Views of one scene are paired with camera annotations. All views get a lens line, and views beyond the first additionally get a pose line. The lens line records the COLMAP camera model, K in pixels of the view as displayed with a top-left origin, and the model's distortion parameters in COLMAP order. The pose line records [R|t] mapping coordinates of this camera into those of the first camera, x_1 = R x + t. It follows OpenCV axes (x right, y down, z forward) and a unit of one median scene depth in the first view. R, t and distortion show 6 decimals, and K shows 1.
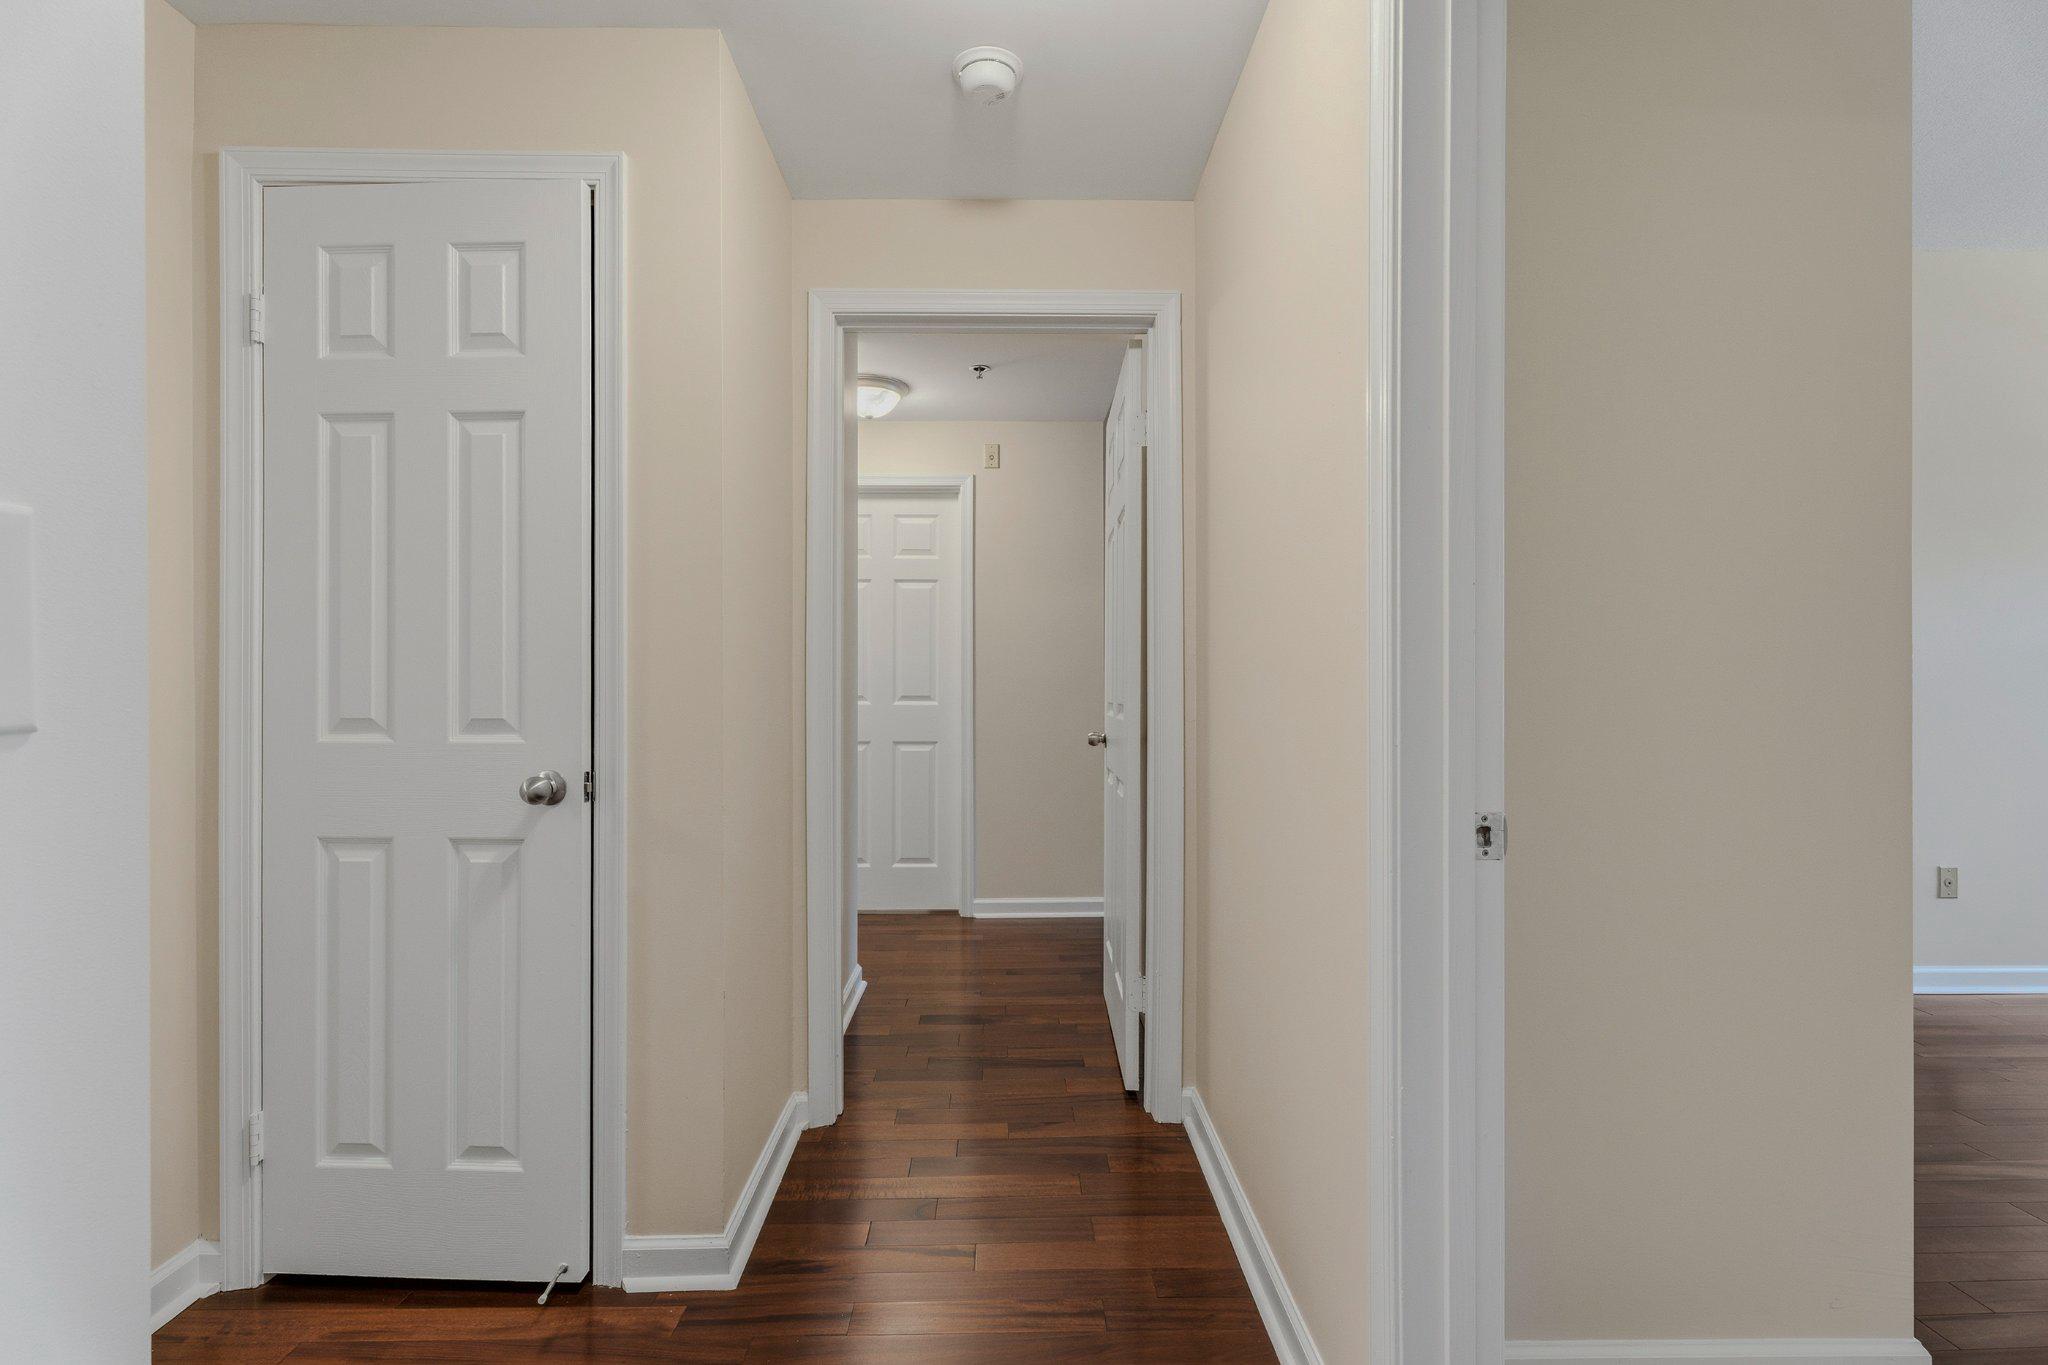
lens RADIAL K [[922.4, 0, 1024.0], [0, 922.4, 682.5], [0, 0, 1]] dist [0.008681, 0.000620]
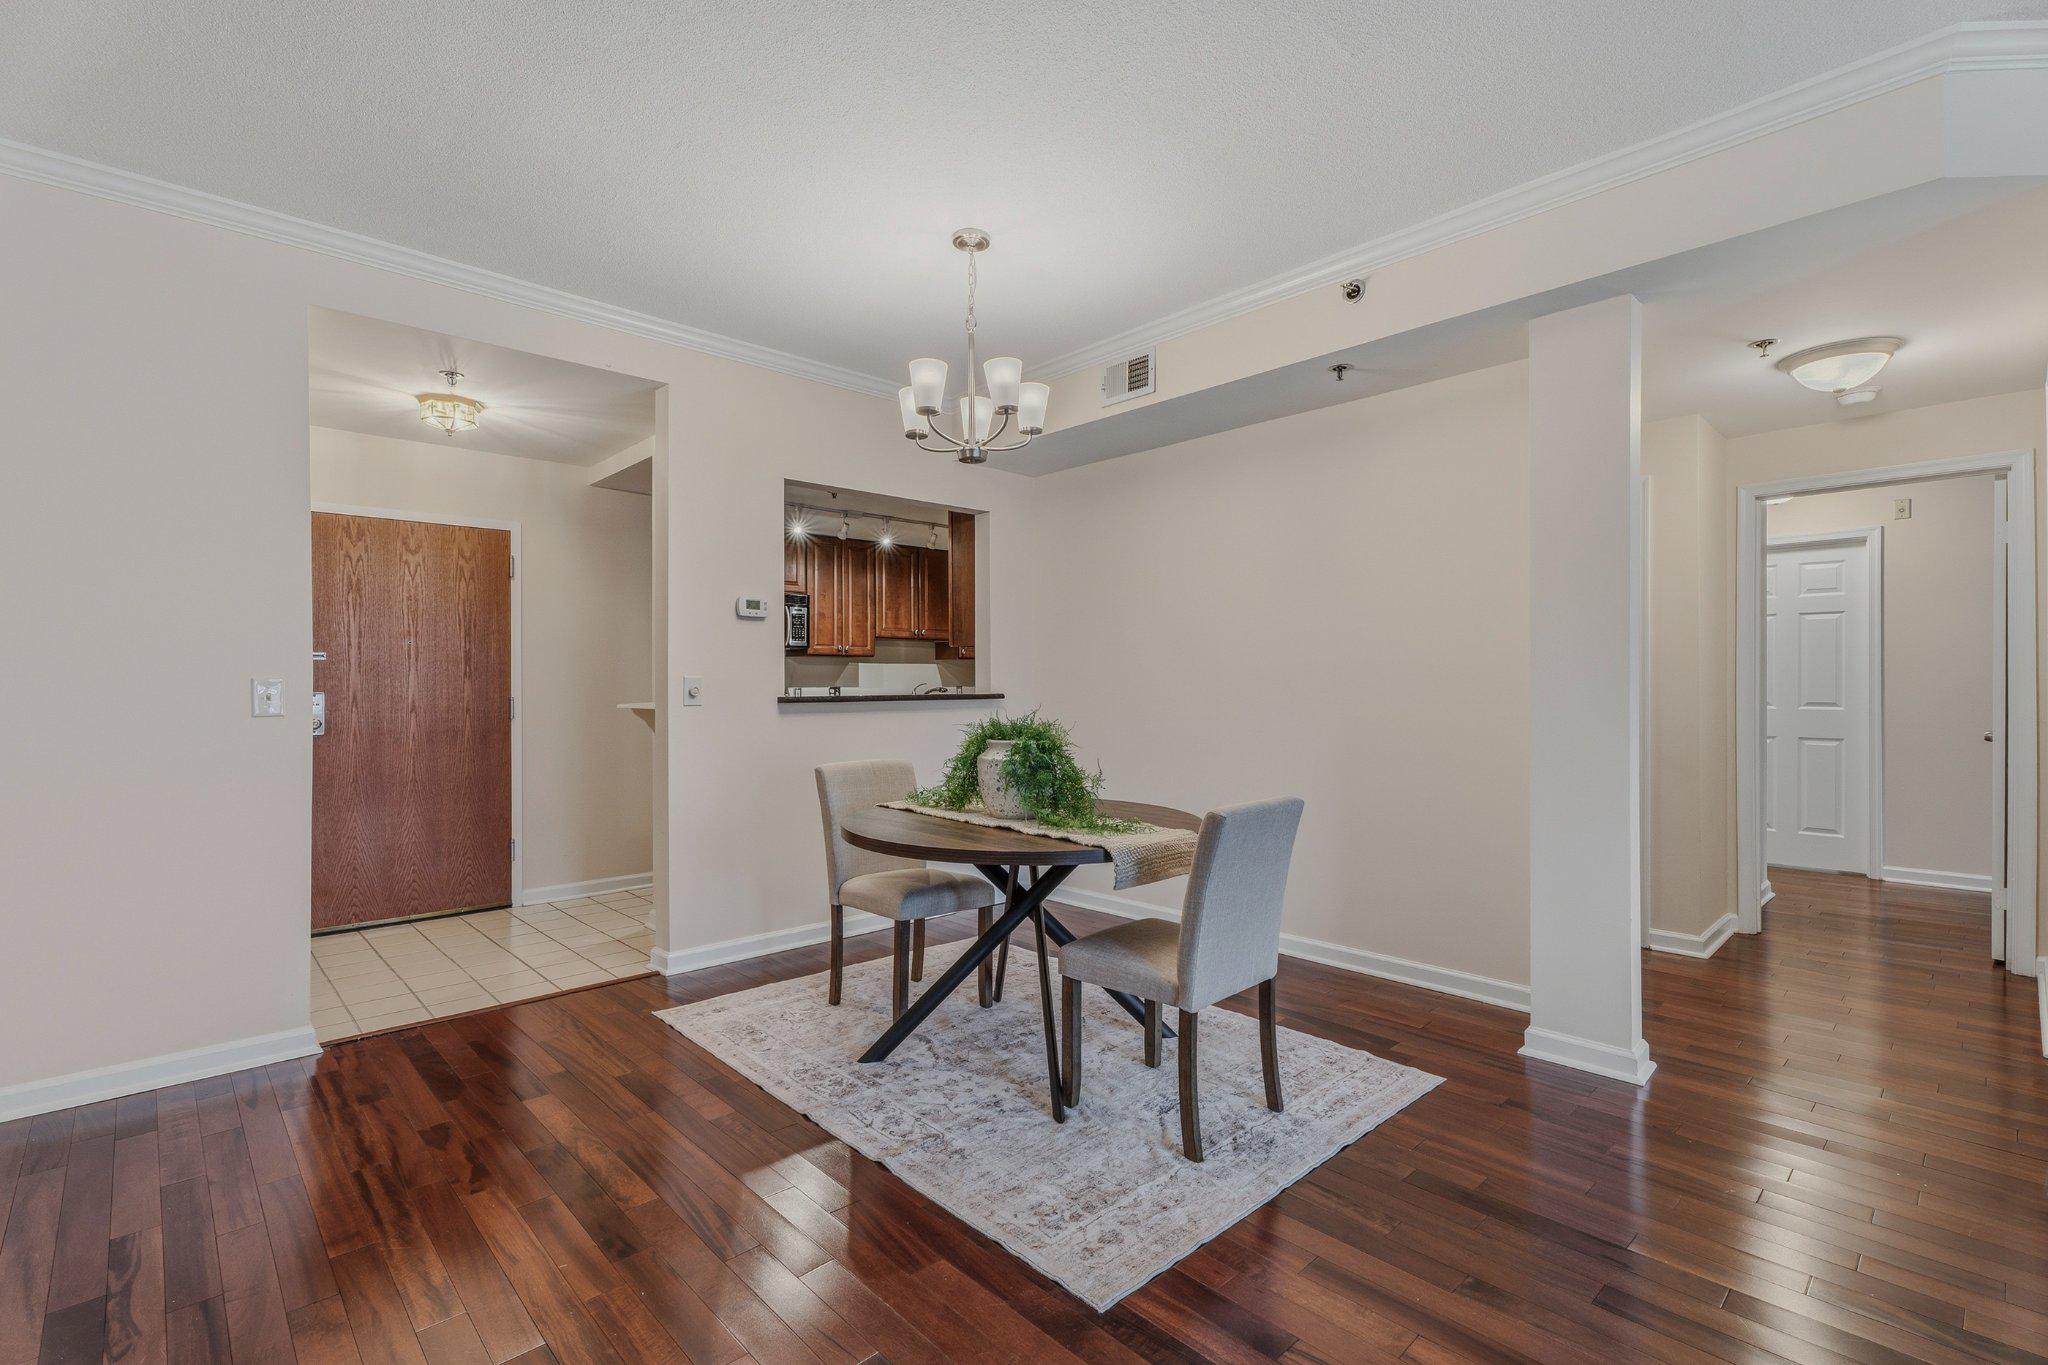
lens RADIAL K [[922.4, 0, 1024.0], [0, 922.4, 682.5], [0, 0, 1]] dist [0.008681, 0.000620]
pose [[0.668050, -0.002185, -0.744113, 0.106992], [0.001106, 0.999997, -0.001944, -0.012371], [0.744115, 0.000476, 0.668051, -0.713850]]
